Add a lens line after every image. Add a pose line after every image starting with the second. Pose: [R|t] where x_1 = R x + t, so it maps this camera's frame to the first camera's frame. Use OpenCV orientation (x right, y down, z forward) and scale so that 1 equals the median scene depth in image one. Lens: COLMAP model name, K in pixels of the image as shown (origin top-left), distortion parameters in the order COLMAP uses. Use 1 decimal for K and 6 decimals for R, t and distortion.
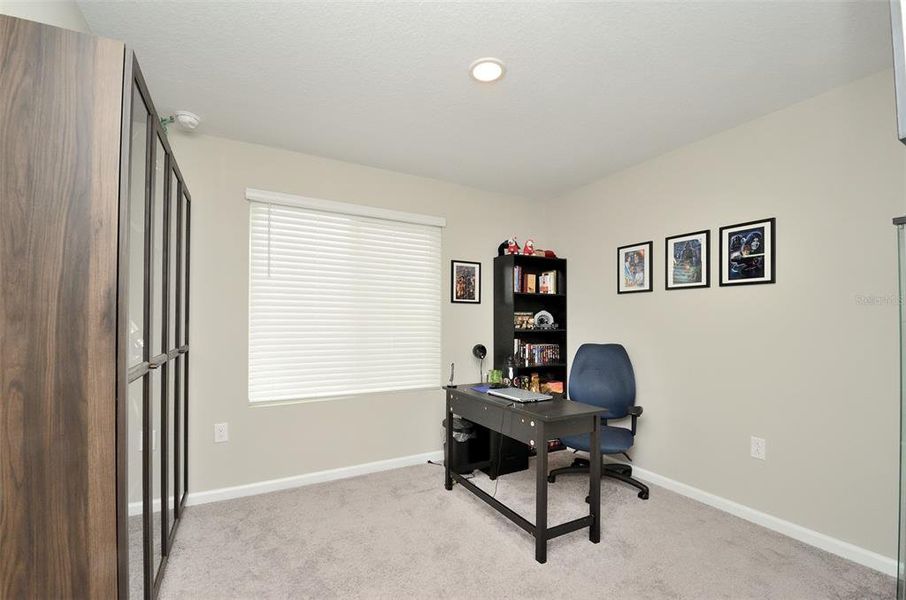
lens RADIAL K [[395.0, 0, 457.5], [0, 395.0, 317.2], [0, 0, 1]] dist [0.010368, -0.018460]
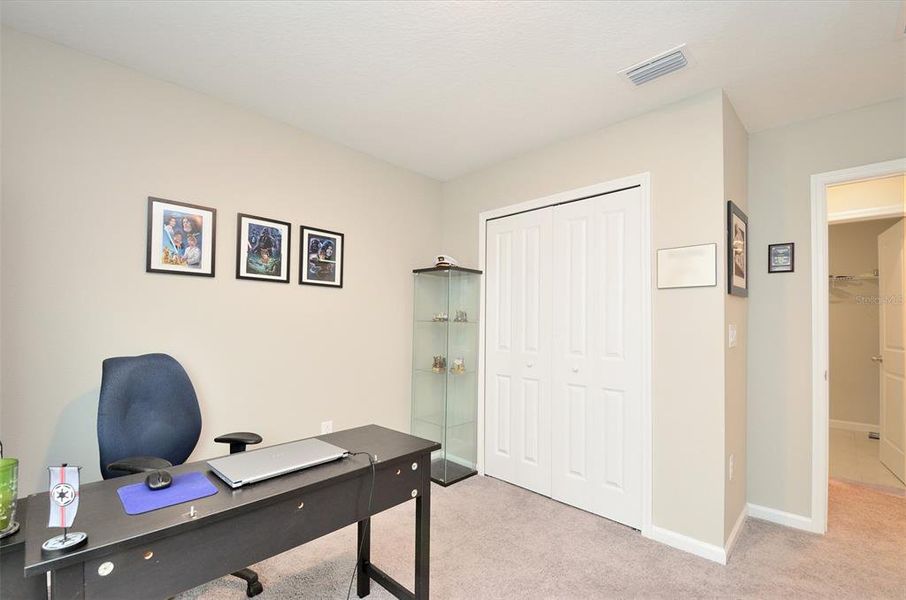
lens RADIAL K [[395.0, 0, 457.5], [0, 395.0, 317.2], [0, 0, 1]] dist [0.010368, -0.018460]
pose [[-0.296355, -0.004805, 0.955066, -0.410096], [-0.034476, 0.999389, -0.005670, -0.001984], [-0.954455, -0.034607, -0.296339, 0.904252]]
